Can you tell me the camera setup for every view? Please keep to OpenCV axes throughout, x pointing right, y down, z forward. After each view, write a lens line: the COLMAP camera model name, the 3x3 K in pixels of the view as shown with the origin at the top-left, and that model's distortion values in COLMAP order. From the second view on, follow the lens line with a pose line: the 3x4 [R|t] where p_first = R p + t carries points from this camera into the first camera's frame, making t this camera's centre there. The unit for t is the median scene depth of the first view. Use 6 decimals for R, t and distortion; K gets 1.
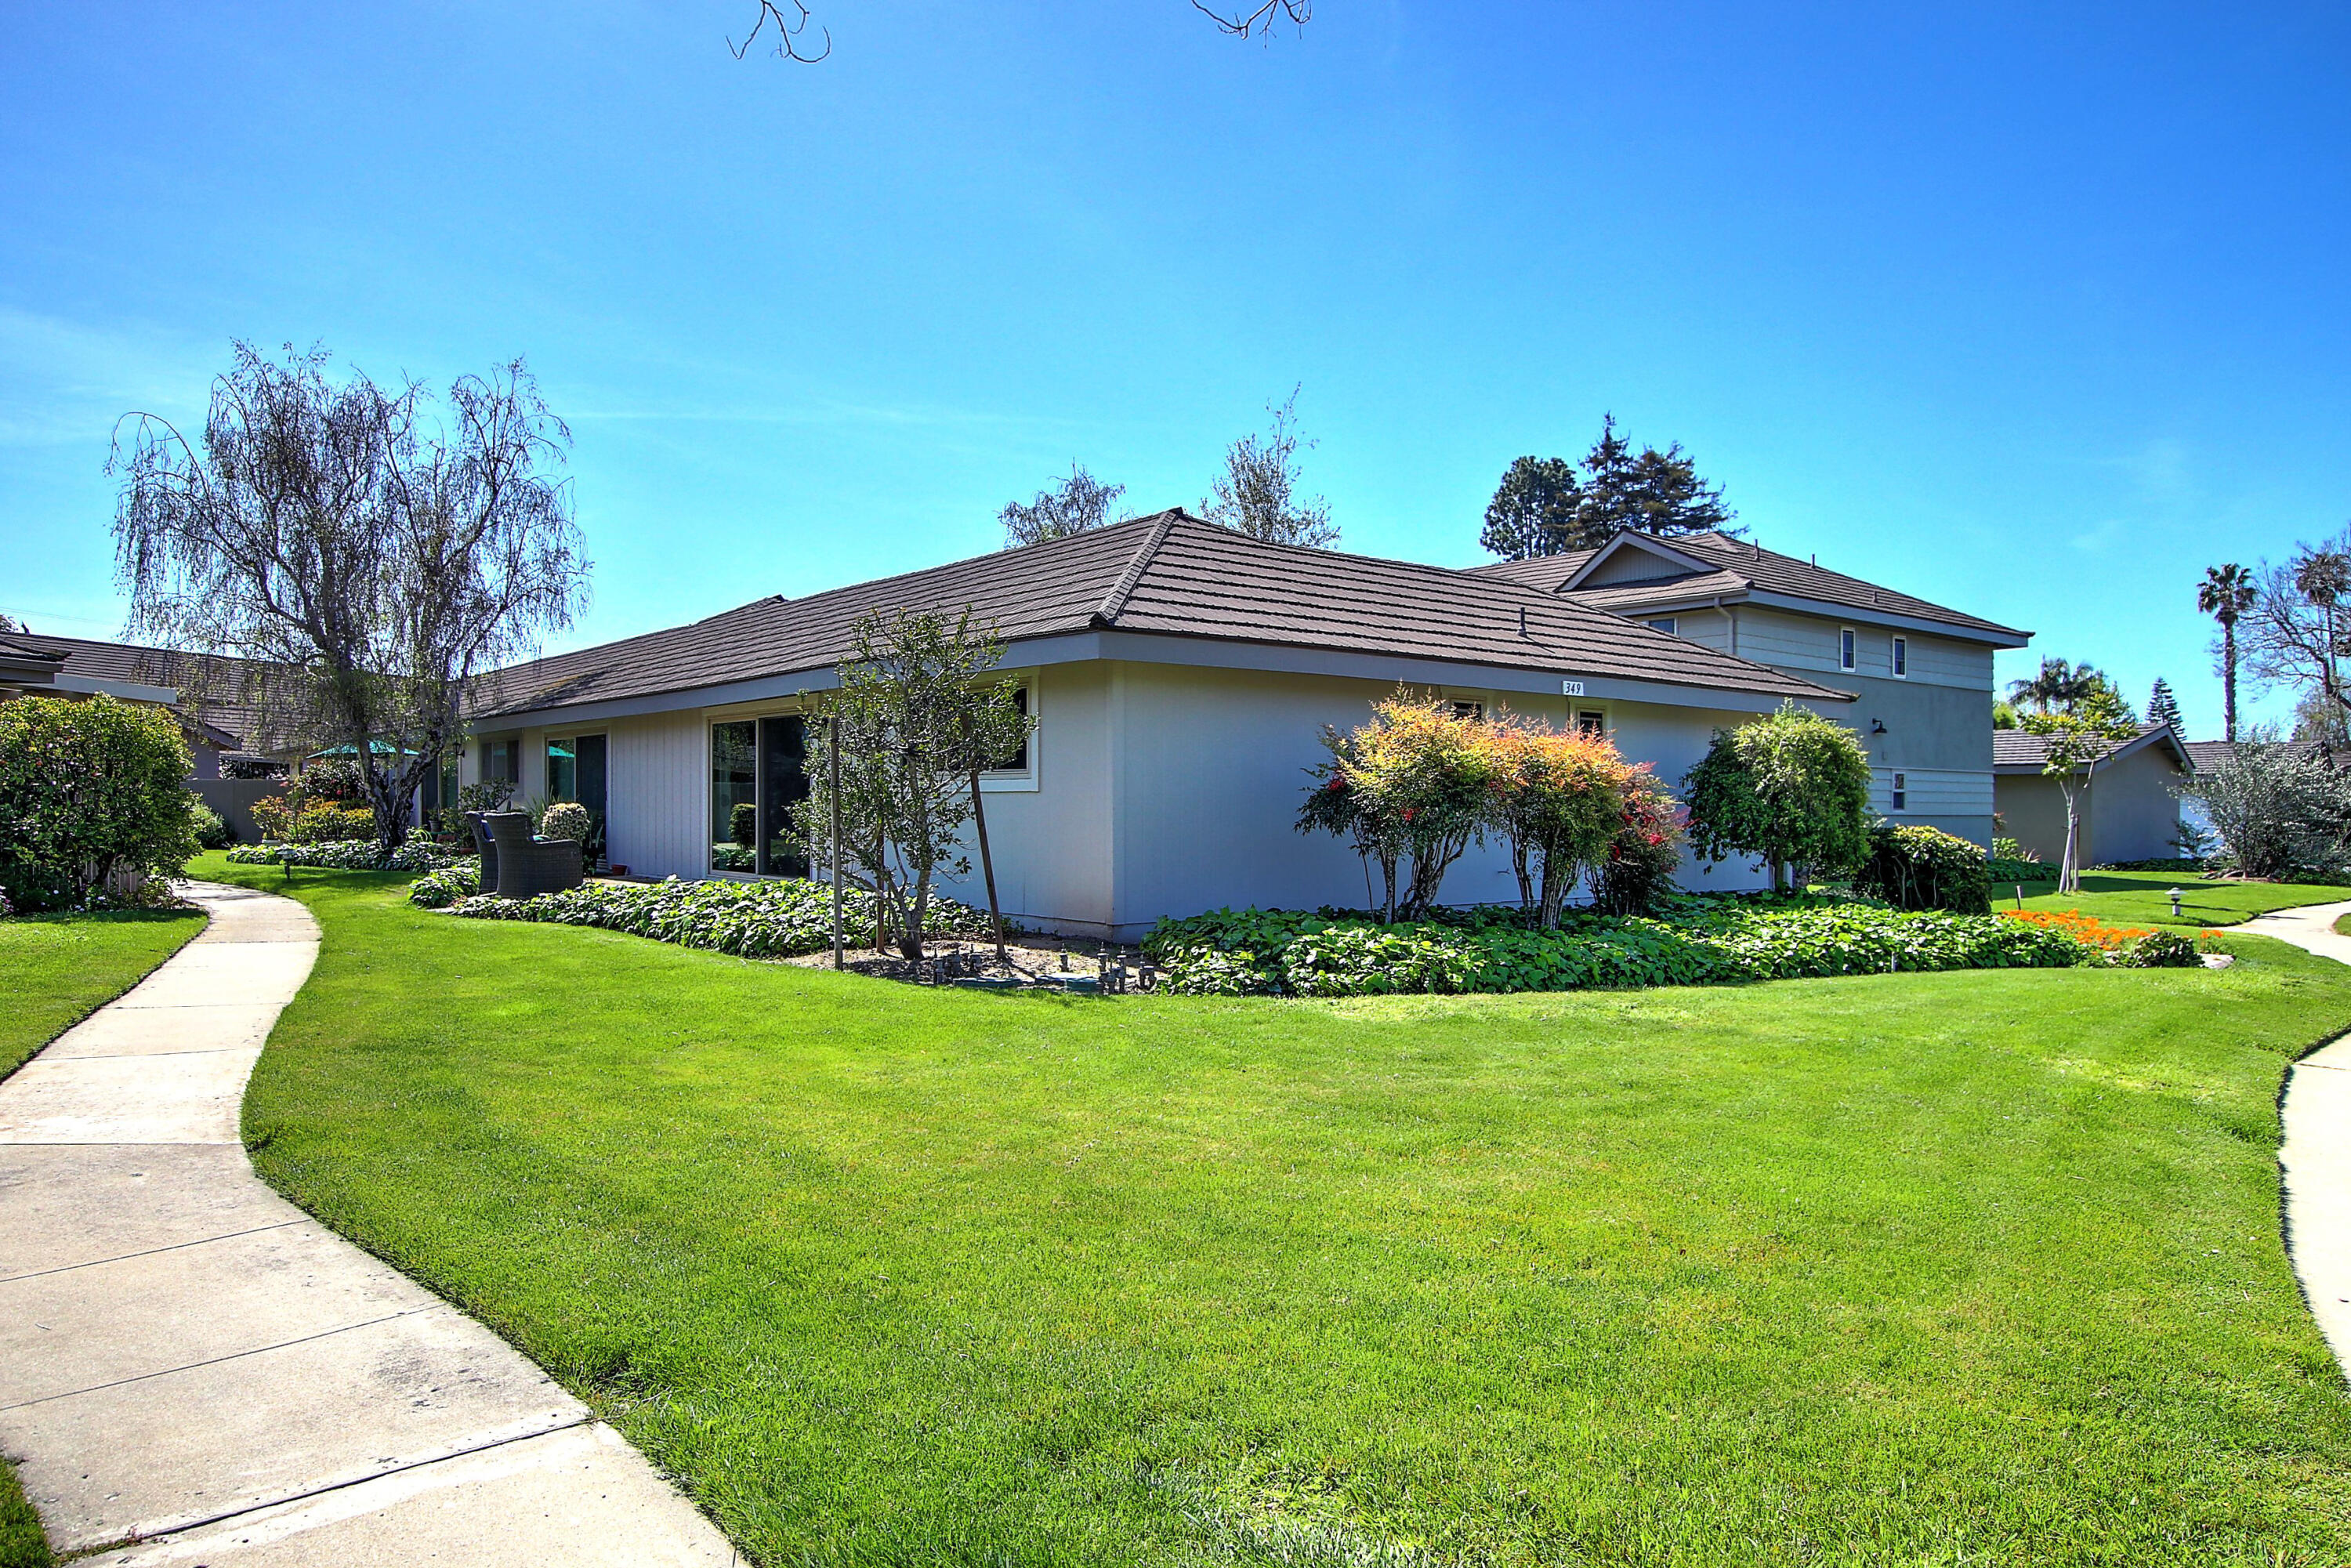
lens RADIAL K [[1484.9, 0, 1176.8], [0, 1484.9, 778.8], [0, 0, 1]] dist [0.002754, 0.001242]
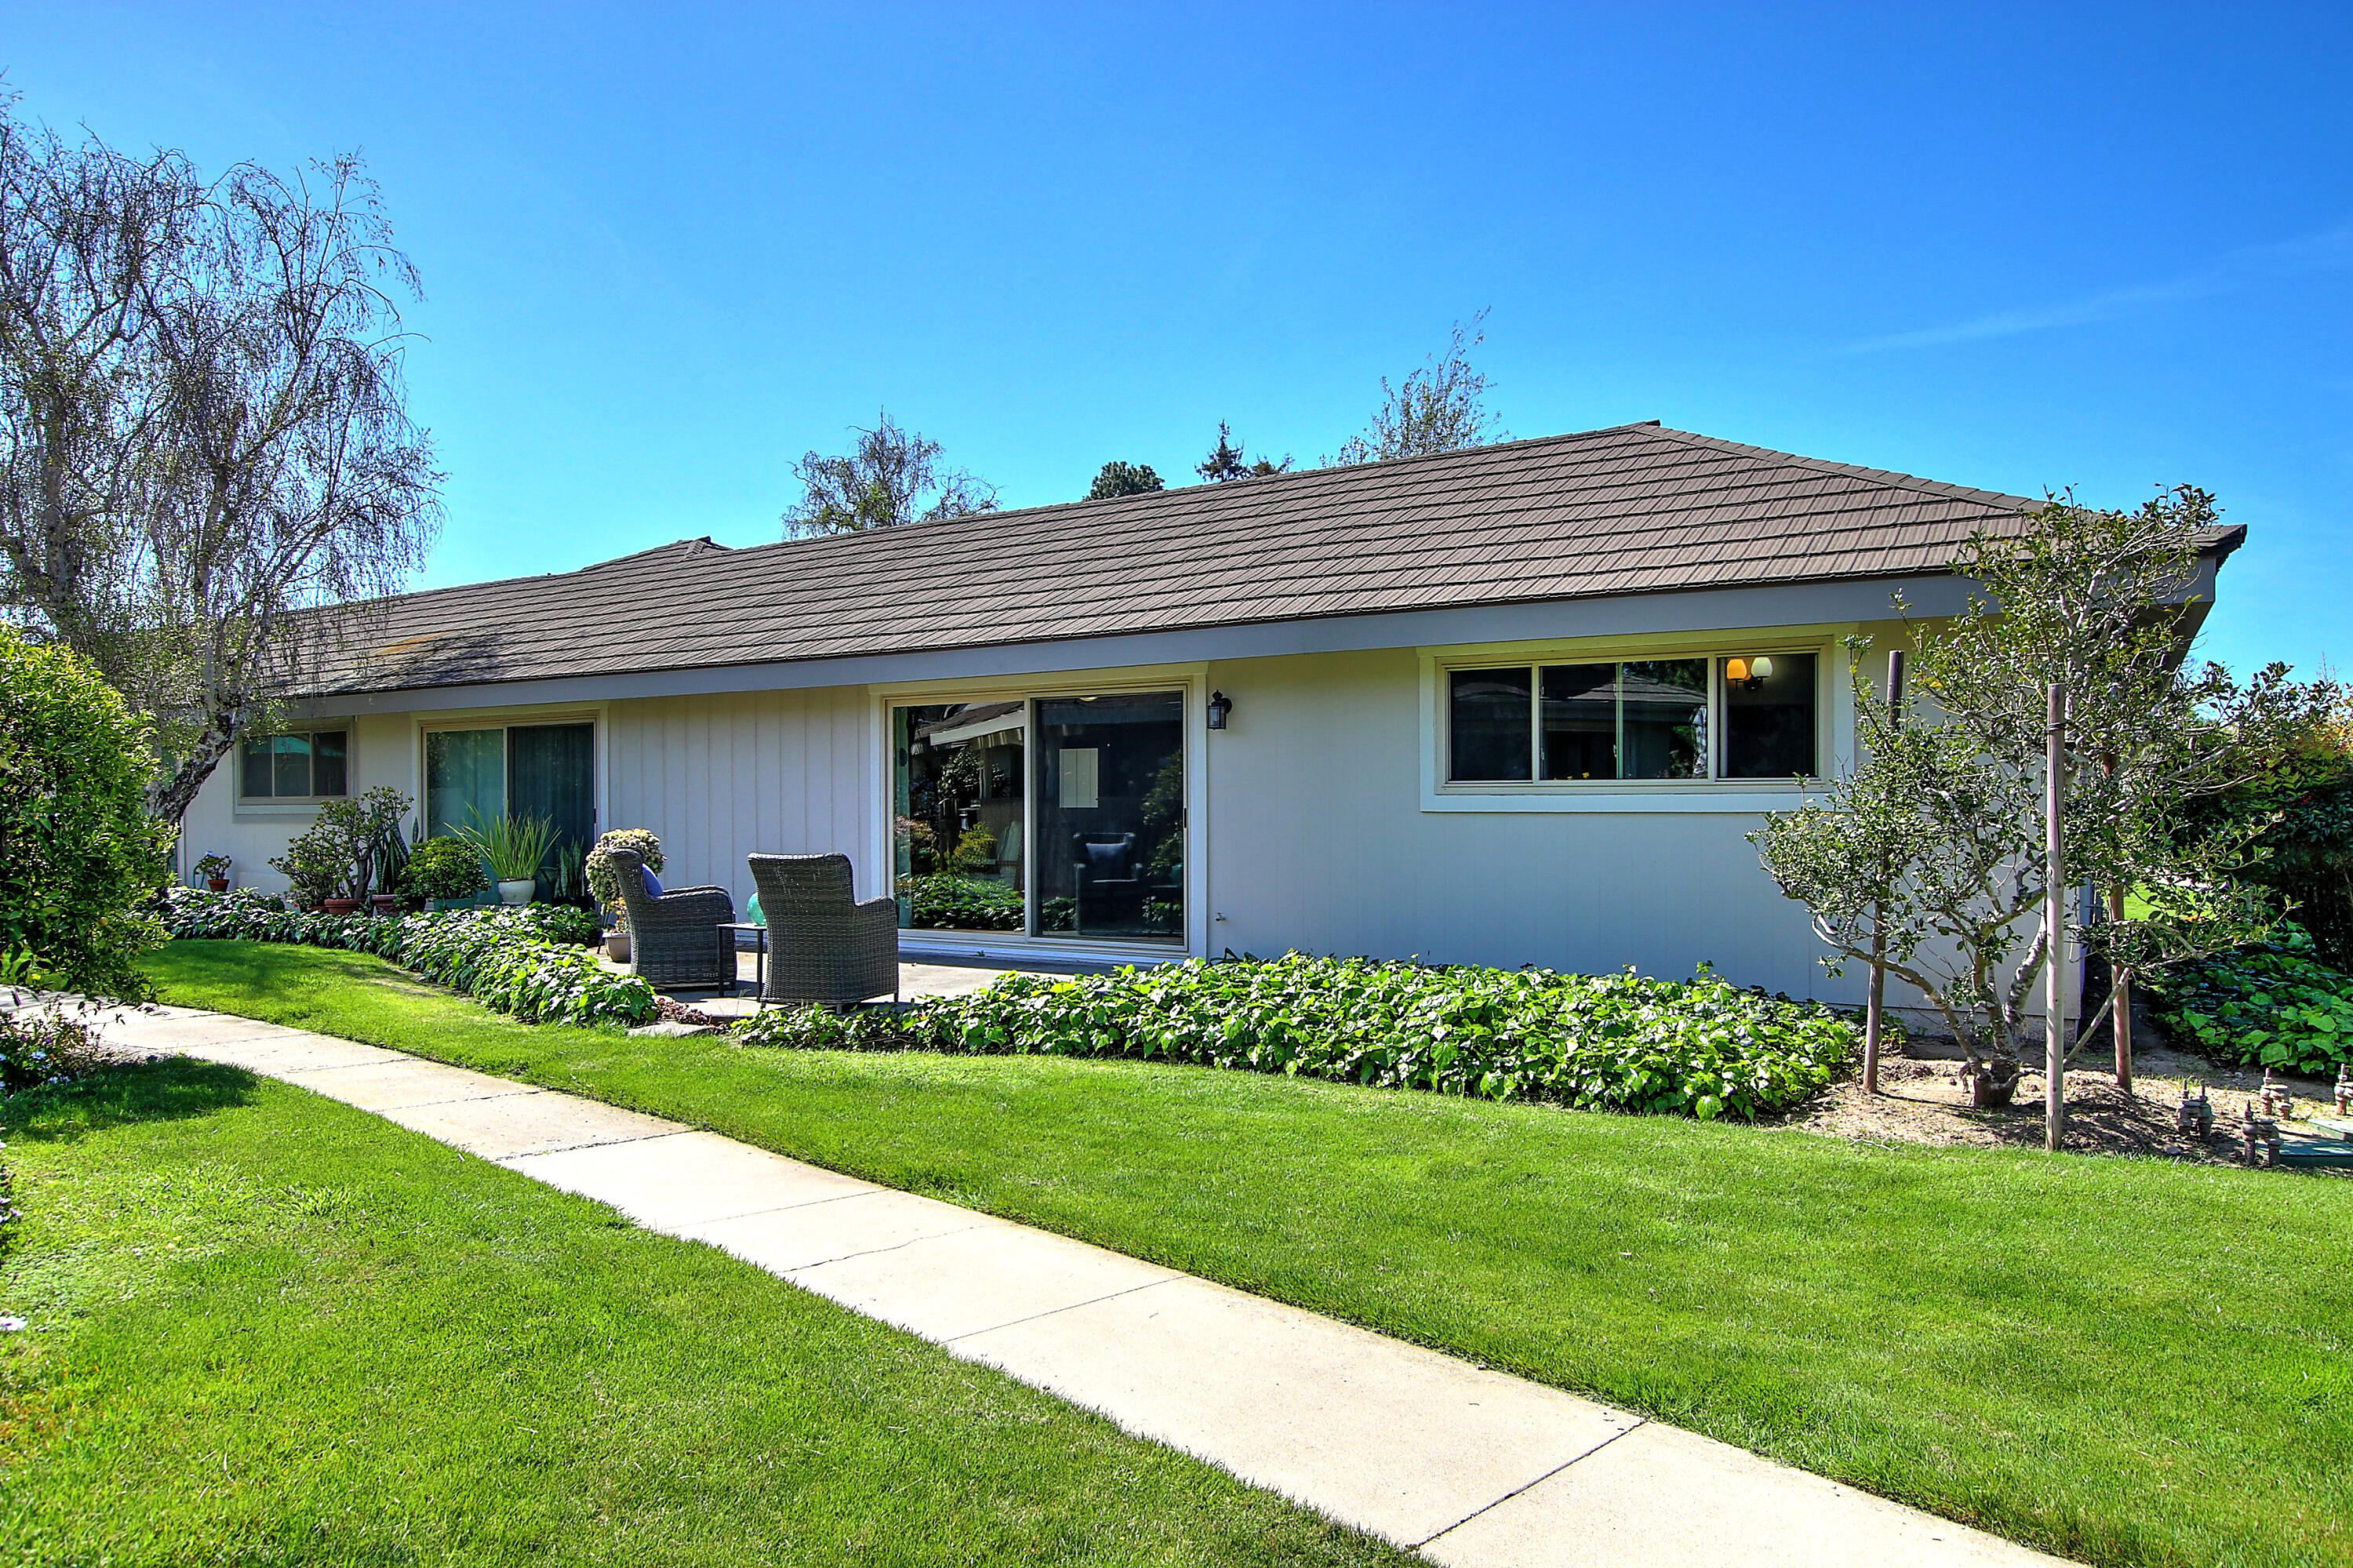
lens RADIAL K [[1486.3, 0, 1175.4], [0, 1486.3, 796.2], [0, 0, 1]] dist [0.002754, 0.001242]
pose [[0.945212, -0.005229, 0.326416, -0.185713], [0.002824, 0.999965, 0.007840, -0.001763], [-0.326446, -0.006489, 0.945194, 0.151608]]
